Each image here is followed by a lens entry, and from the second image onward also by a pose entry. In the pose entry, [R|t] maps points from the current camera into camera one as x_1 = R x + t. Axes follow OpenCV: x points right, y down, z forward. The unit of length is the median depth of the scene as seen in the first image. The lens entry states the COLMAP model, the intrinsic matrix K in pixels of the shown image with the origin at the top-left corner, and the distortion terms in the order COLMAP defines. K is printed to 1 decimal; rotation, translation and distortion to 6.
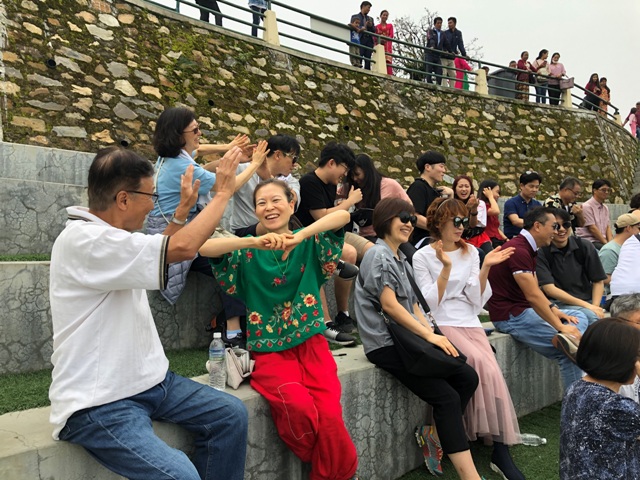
lens RADIAL K [[521.5, 0, 322.3], [0, 521.5, 238.5], [0, 0, 1]] dist [0.001766, 0.019184]
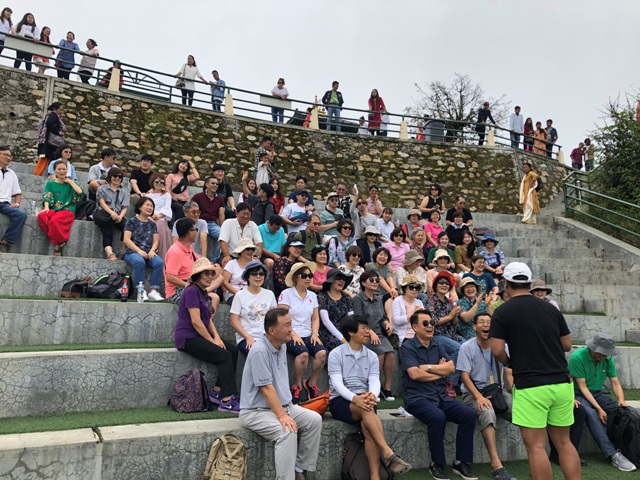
lens RADIAL K [[521.5, 0, 319.4], [0, 521.5, 241.5], [0, 0, 1]] dist [0.001766, 0.019184]
pose [[0.965378, -0.011294, -0.260611, 0.551201], [-0.020752, 0.992571, -0.119886, 0.183978], [0.260029, 0.121144, 0.957971, -0.376669]]
